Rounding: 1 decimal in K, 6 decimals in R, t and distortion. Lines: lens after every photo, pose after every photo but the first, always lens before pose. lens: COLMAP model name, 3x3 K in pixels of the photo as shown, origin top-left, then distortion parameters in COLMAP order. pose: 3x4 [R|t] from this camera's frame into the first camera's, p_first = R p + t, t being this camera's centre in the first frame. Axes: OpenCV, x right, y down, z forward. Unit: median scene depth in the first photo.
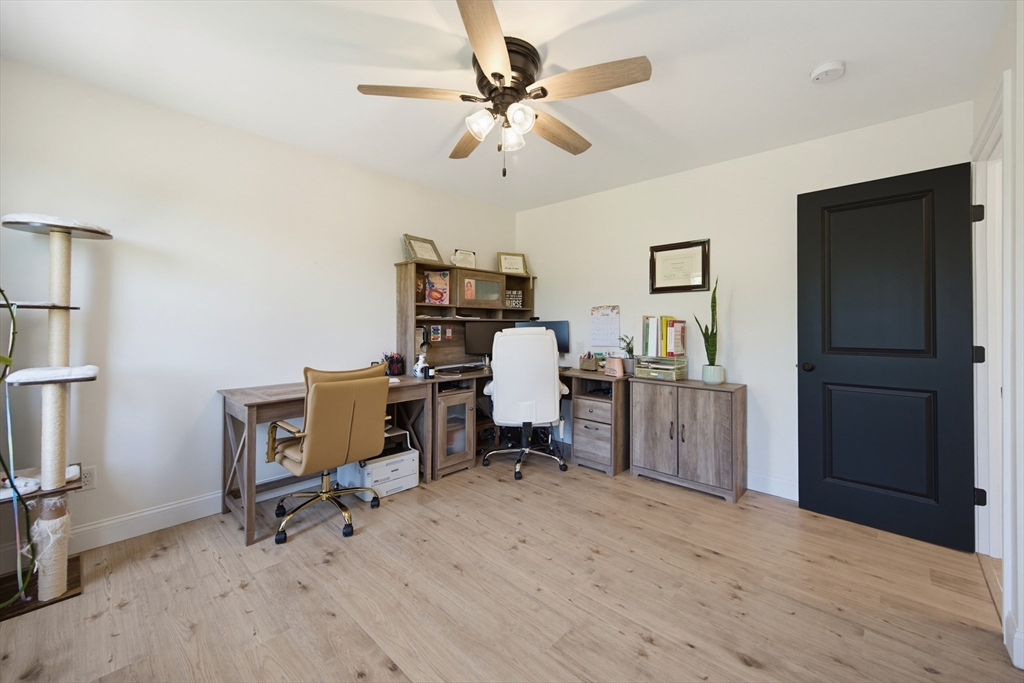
lens RADIAL K [[407.9, 0, 513.4], [0, 407.9, 319.2], [0, 0, 1]] dist [-0.000549, -0.000231]
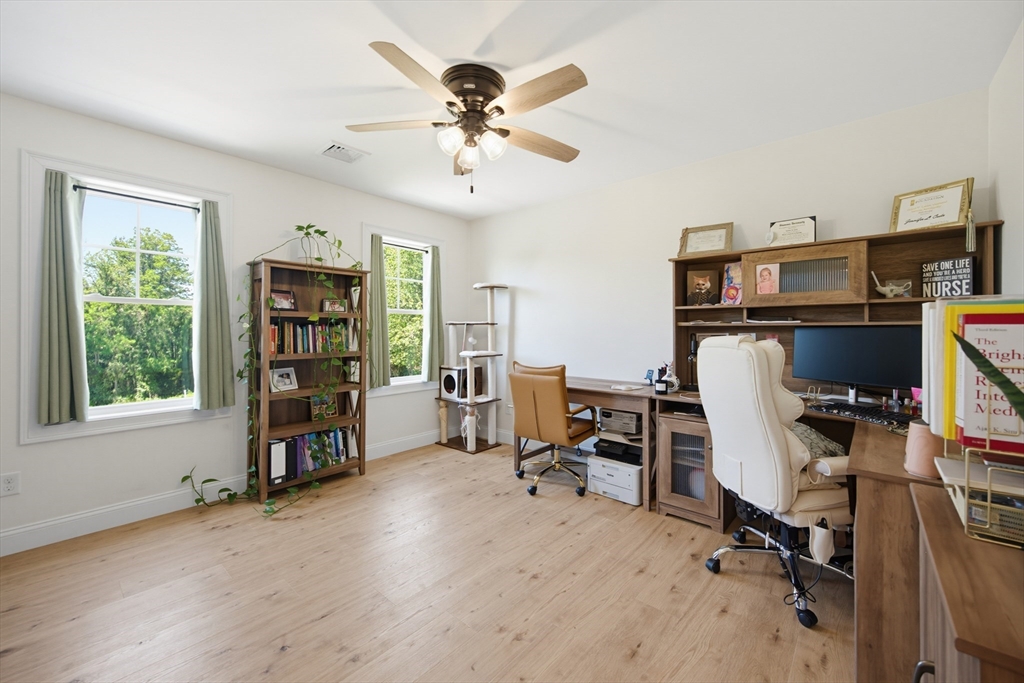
lens RADIAL K [[400.1, 0, 512.3], [0, 400.1, 328.7], [0, 0, 1]] dist [0.000784, -0.000017]
pose [[0.029754, -0.007937, -0.999526, 0.706632], [0.011260, 0.999908, -0.007605, 0.010734], [0.999494, -0.011028, 0.029841, 0.736654]]
